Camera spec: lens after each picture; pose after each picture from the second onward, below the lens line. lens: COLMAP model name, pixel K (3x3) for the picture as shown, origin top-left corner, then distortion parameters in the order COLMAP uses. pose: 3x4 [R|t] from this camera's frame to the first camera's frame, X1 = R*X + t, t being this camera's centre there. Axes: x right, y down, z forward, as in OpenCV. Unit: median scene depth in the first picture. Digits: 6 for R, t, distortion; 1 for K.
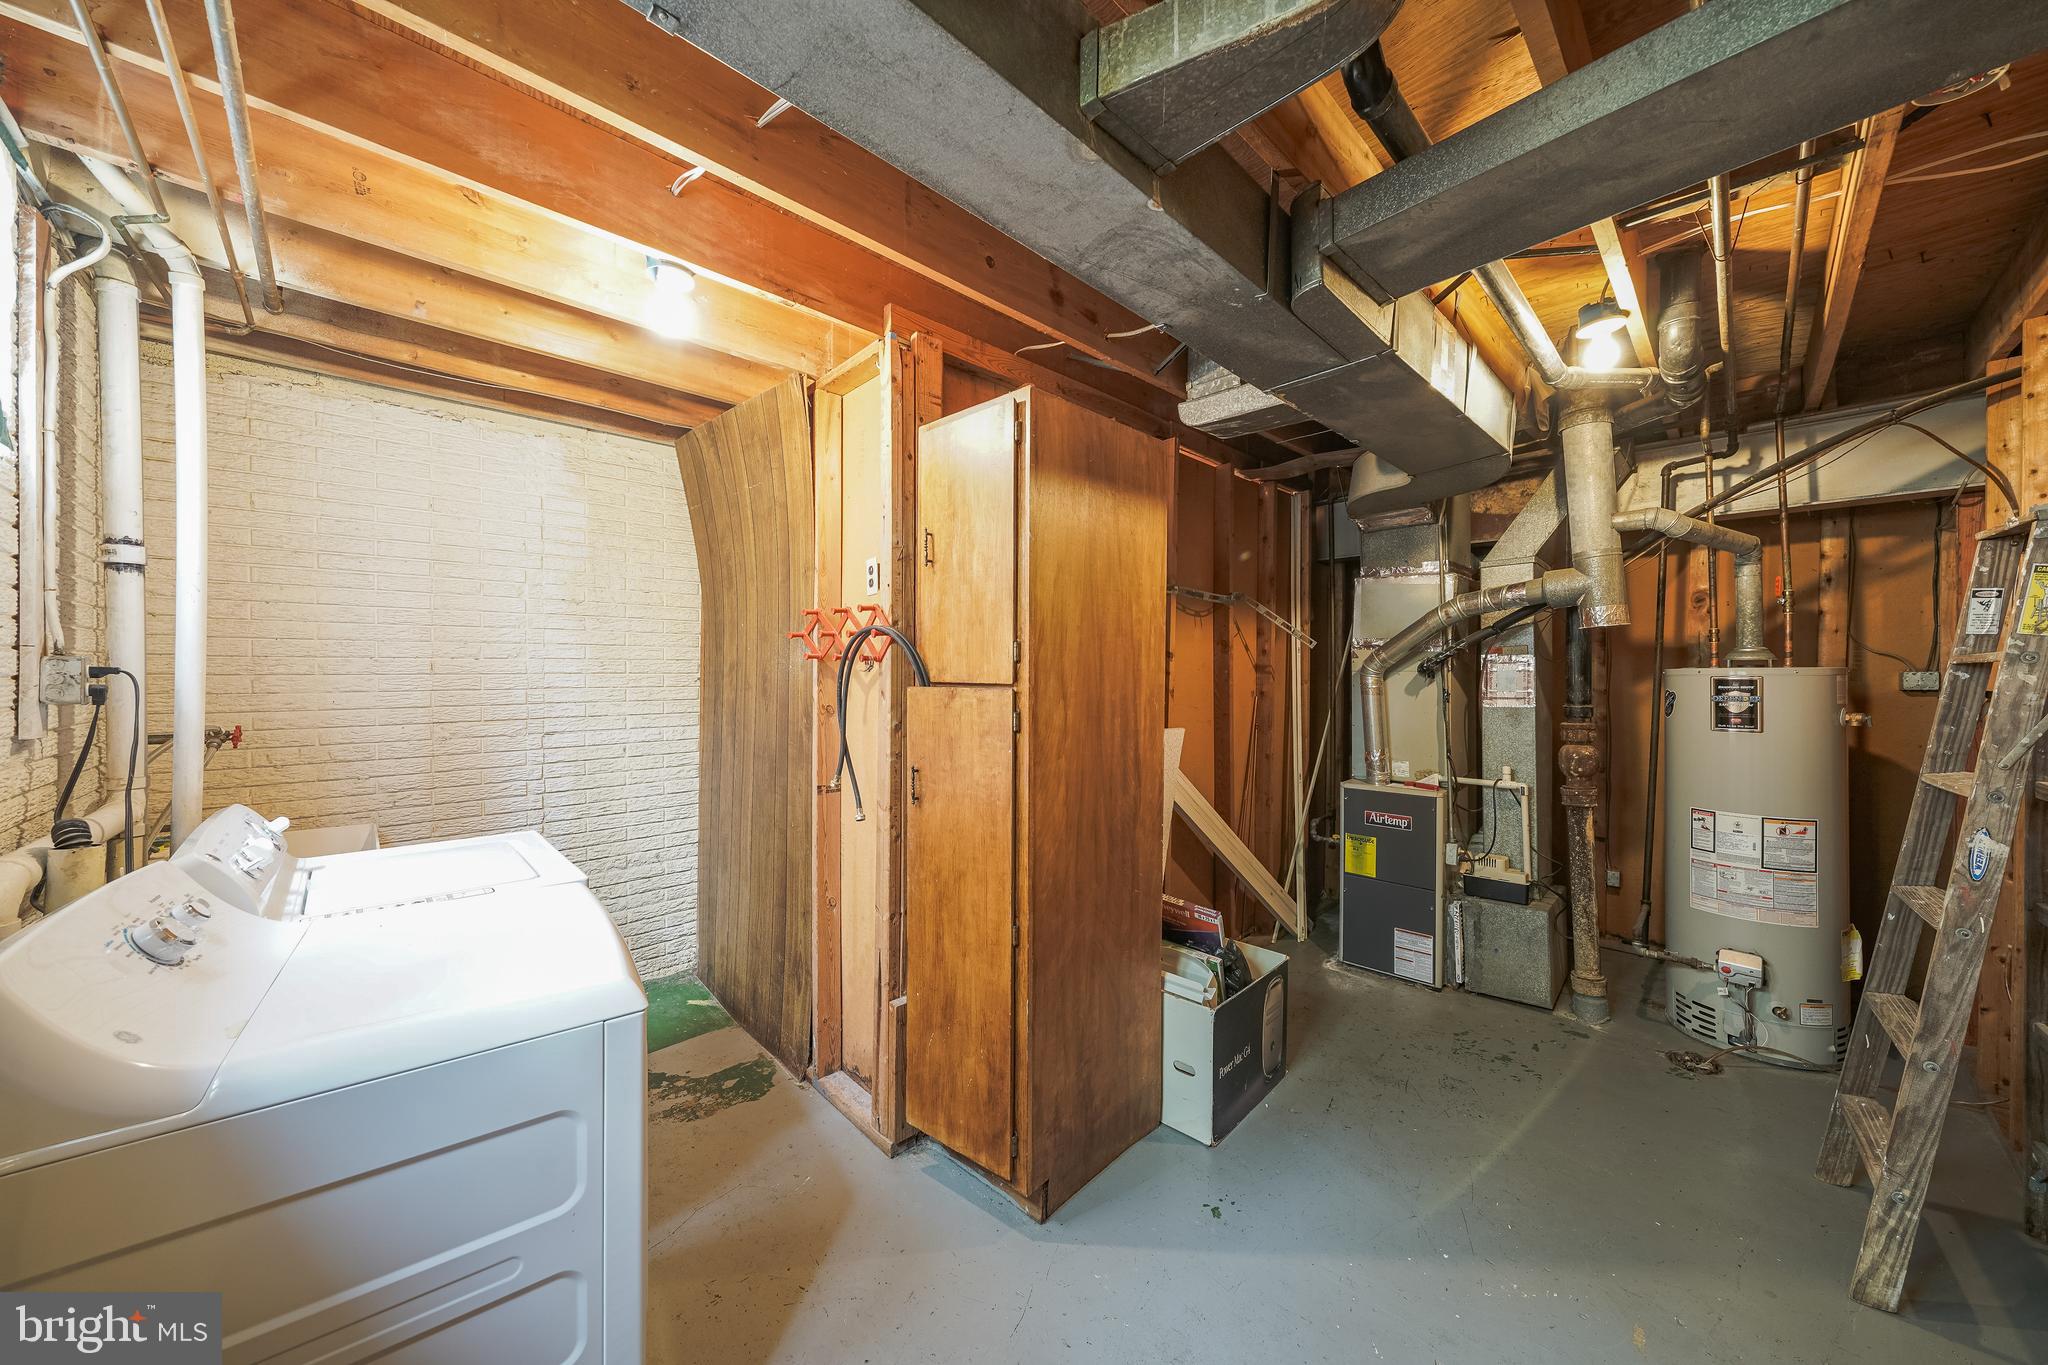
lens RADIAL K [[706.4, 0, 1033.3], [0, 706.4, 680.1], [0, 0, 1]] dist [-0.008643, 0.000483]
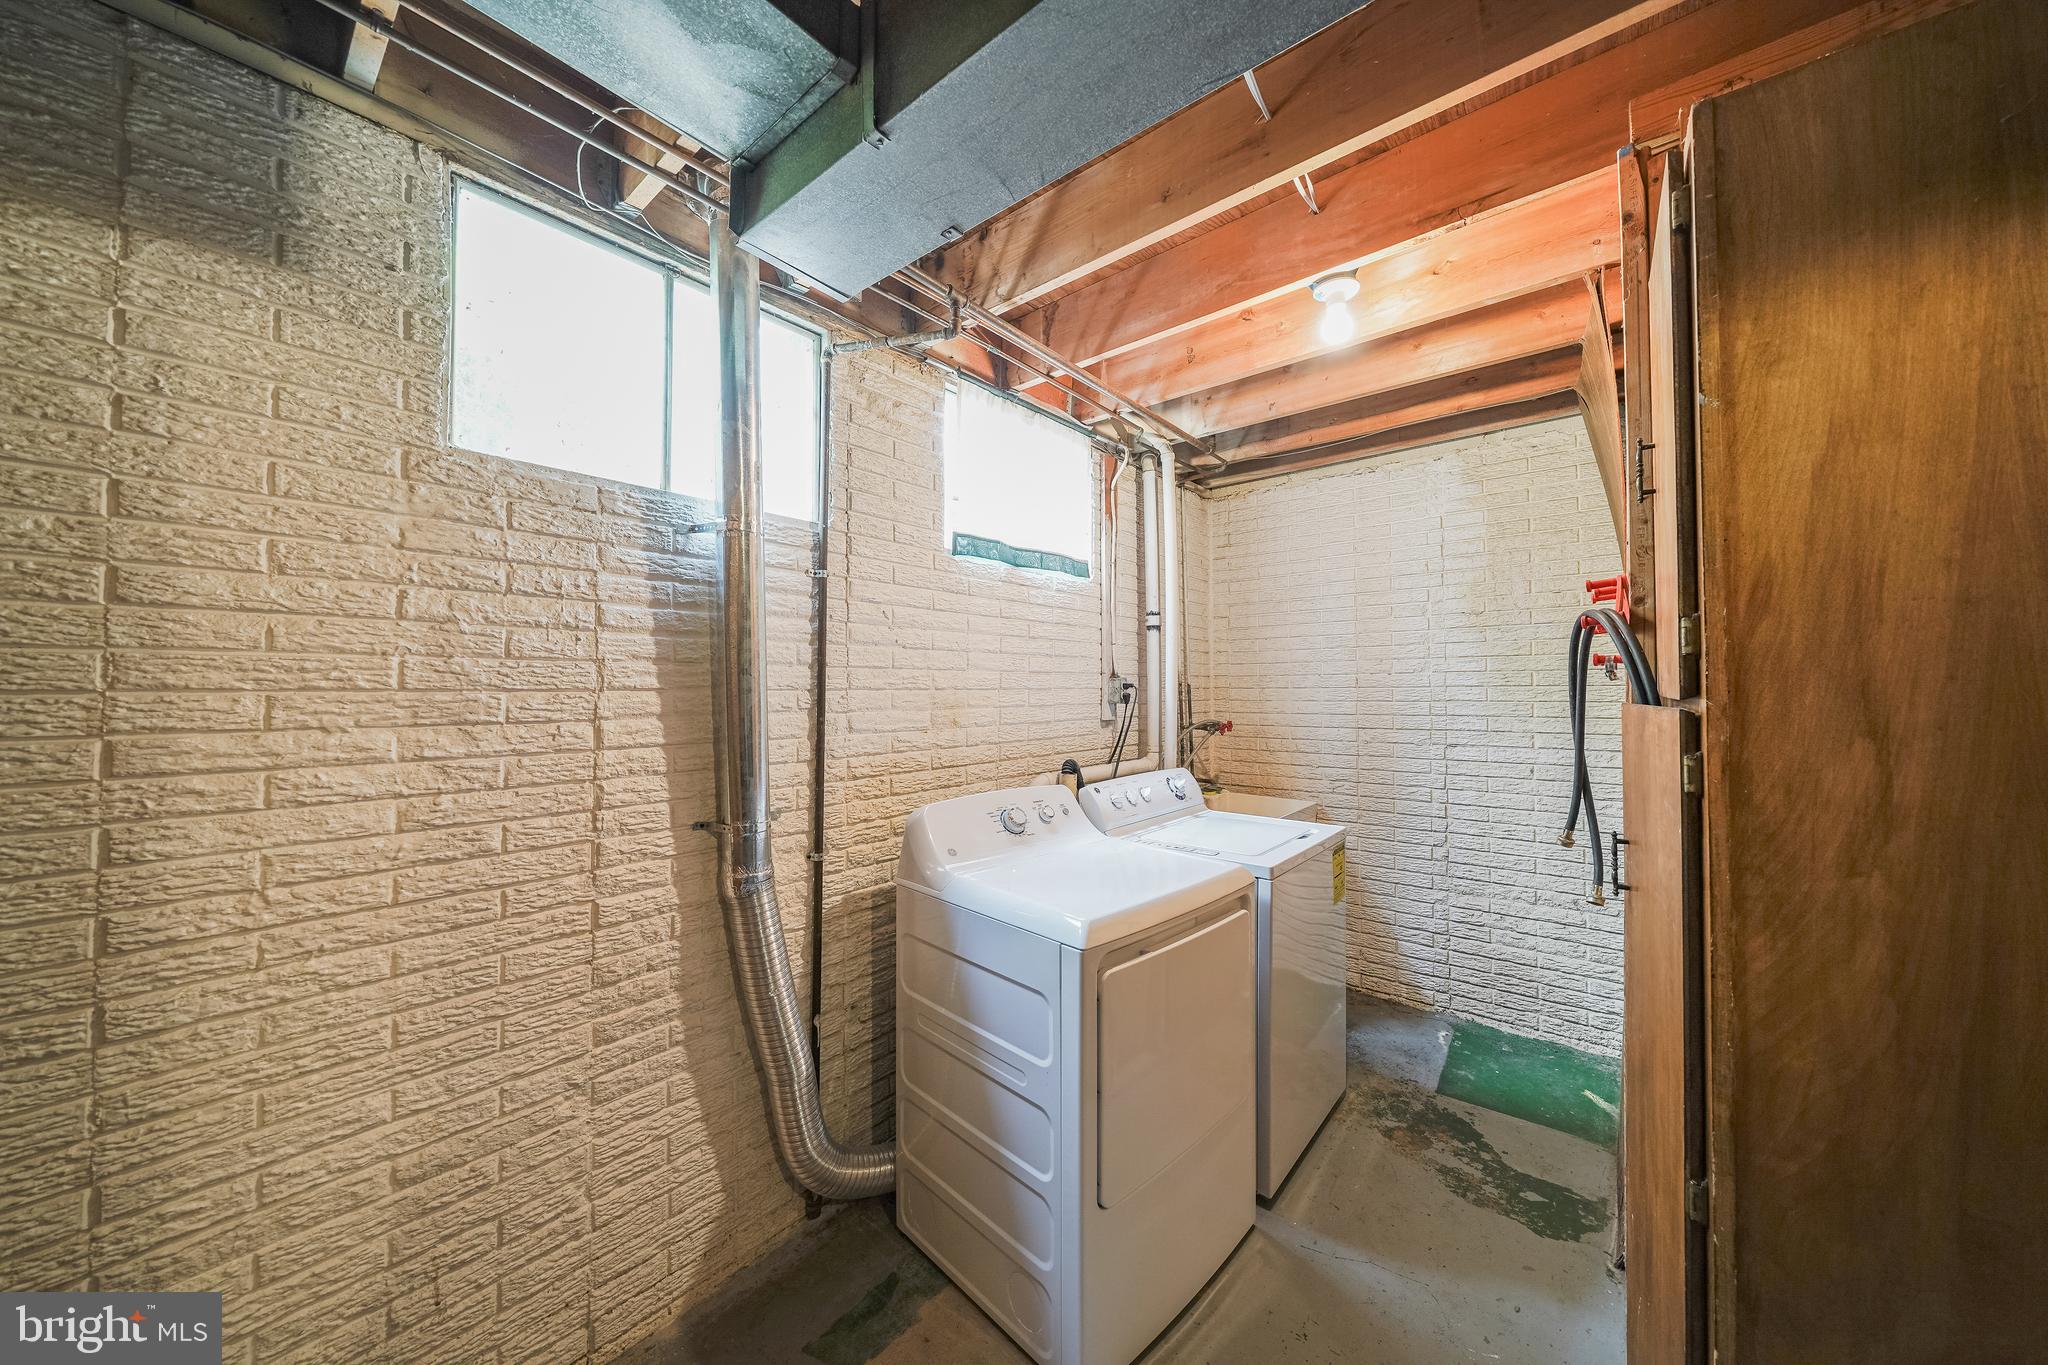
lens RADIAL K [[706.4, 0, 1033.4], [0, 706.4, 679.0], [0, 0, 1]] dist [-0.008643, 0.000483]
pose [[0.094295, -0.016137, -0.995414, 0.292348], [-0.007501, 0.999829, -0.016919, 0.001548], [0.995516, 0.009062, 0.094158, 0.324314]]
